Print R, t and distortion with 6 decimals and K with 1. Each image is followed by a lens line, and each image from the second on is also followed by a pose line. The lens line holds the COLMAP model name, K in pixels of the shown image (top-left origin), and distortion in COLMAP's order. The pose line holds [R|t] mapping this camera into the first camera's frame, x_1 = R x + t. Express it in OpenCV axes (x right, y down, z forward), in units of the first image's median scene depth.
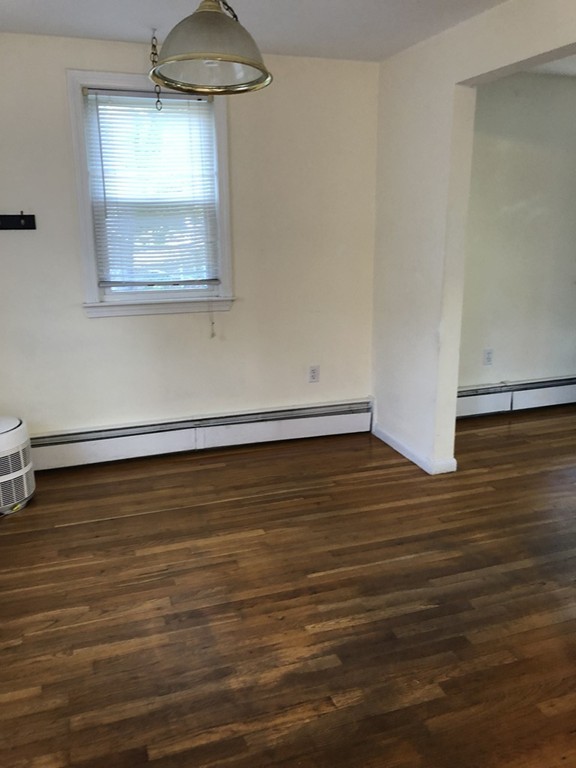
lens RADIAL K [[625.5, 0, 288.6], [0, 625.5, 377.9], [0, 0, 1]] dist [0.040524, -0.059480]
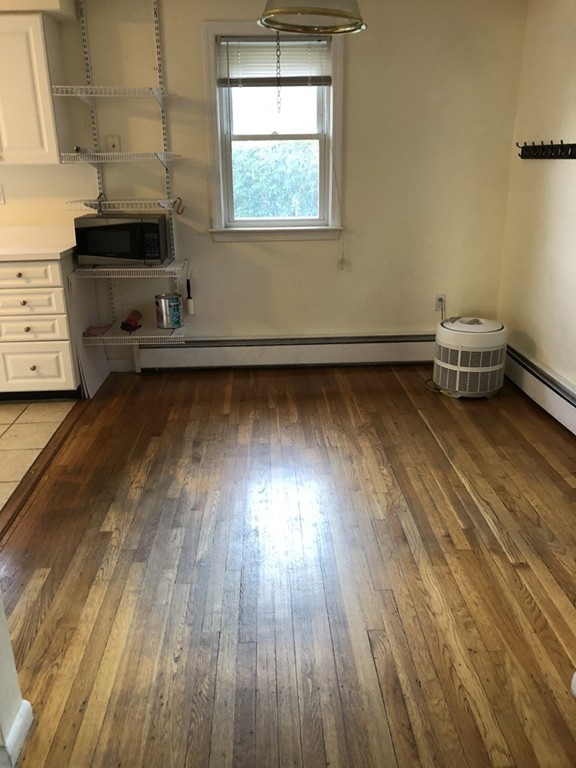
lens RADIAL K [[625.5, 0, 288.6], [0, 625.5, 377.9], [0, 0, 1]] dist [0.040524, -0.059480]
pose [[-0.285658, 0.326936, -0.900840, 0.839585], [-0.225695, 0.890617, 0.394794, -0.262856], [0.931376, 0.316092, -0.180624, 1.045360]]
